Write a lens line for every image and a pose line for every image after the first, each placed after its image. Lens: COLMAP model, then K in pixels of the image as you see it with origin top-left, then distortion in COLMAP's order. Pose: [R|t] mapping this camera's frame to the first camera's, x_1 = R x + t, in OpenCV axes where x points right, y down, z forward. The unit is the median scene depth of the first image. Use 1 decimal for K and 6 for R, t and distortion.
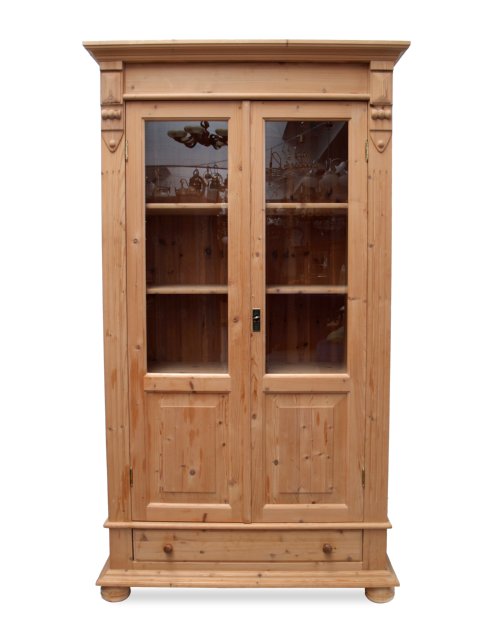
lens RADIAL K [[675.3, 0, 240.0], [0, 675.3, 320.0], [0, 0, 1]] dist [-0.003286, -0.012032]
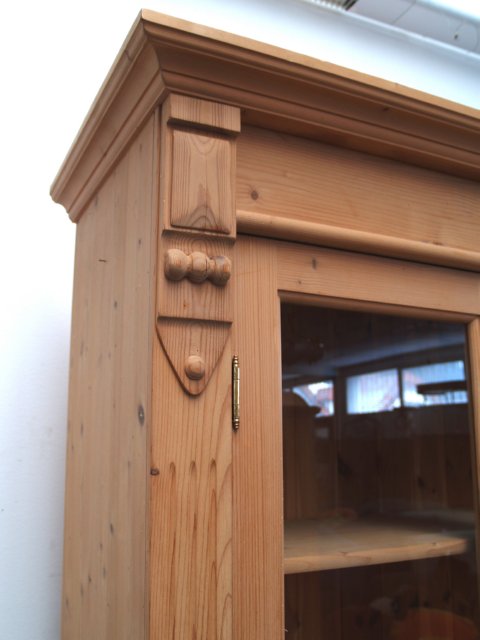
lens RADIAL K [[642.9, 0, 240.0], [0, 642.9, 320.0], [0, 0, 1]] dist [0.000561, 0.000208]
pose [[0.894840, 0.083869, 0.438437, -0.240807], [0.033151, 0.966993, -0.252638, -0.174948], [-0.445154, 0.240605, 0.862524, 0.624475]]
